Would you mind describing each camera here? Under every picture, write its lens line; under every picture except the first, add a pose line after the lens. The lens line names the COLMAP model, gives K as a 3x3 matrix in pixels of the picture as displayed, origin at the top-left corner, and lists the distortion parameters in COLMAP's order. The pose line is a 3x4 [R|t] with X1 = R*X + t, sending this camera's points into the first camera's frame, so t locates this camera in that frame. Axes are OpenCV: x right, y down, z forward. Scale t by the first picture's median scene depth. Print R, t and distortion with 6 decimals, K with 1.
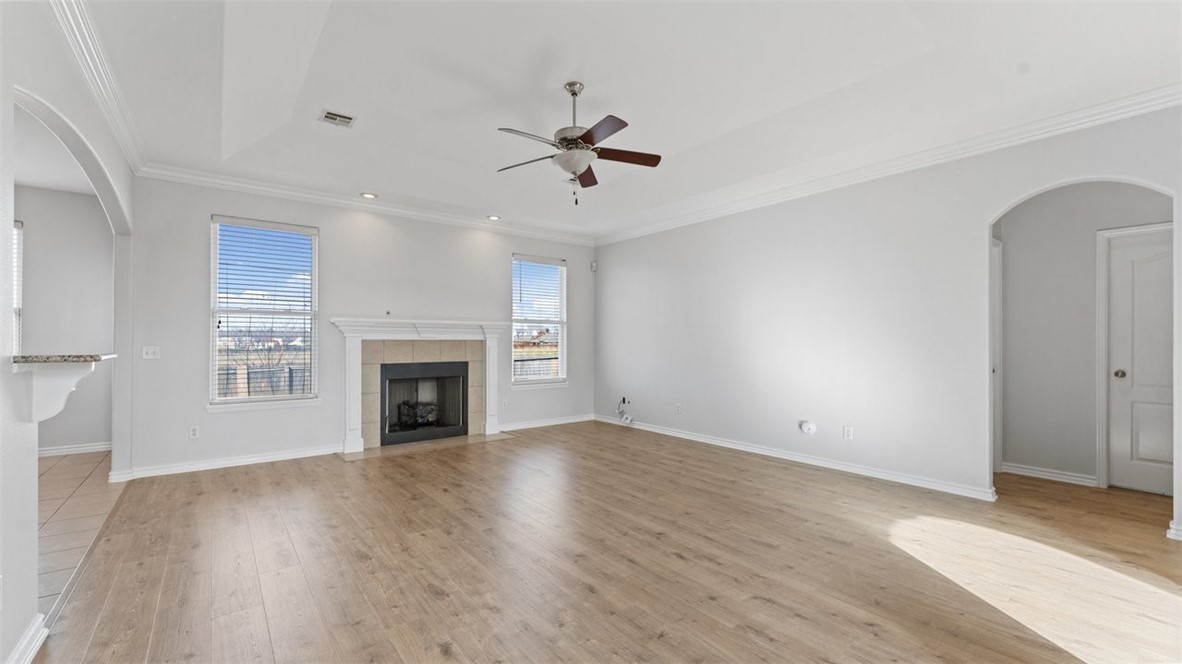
lens RADIAL K [[478.8, 0, 585.5], [0, 478.8, 337.8], [0, 0, 1]] dist [-0.002989, -0.000516]
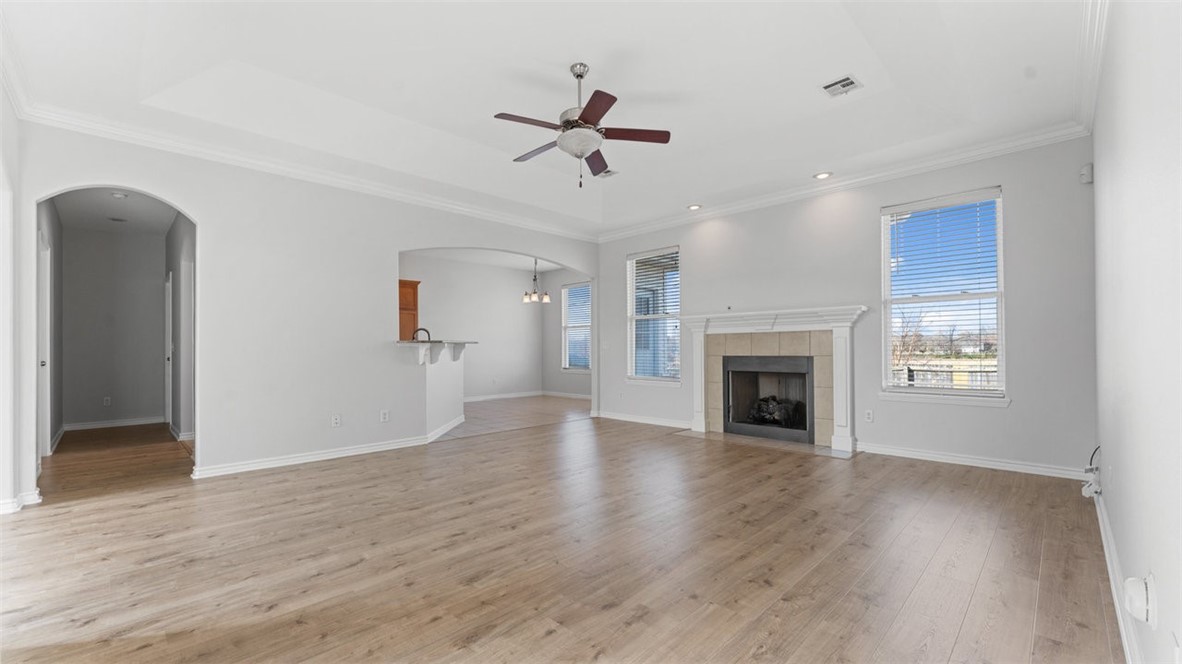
lens RADIAL K [[478.8, 0, 582.8], [0, 478.8, 339.4], [0, 0, 1]] dist [-0.002989, -0.000516]
pose [[0.113112, -0.021550, -0.993349, 0.618143], [0.014817, 0.999690, -0.020000, 0.034790], [0.993472, -0.012457, 0.113396, 0.575415]]
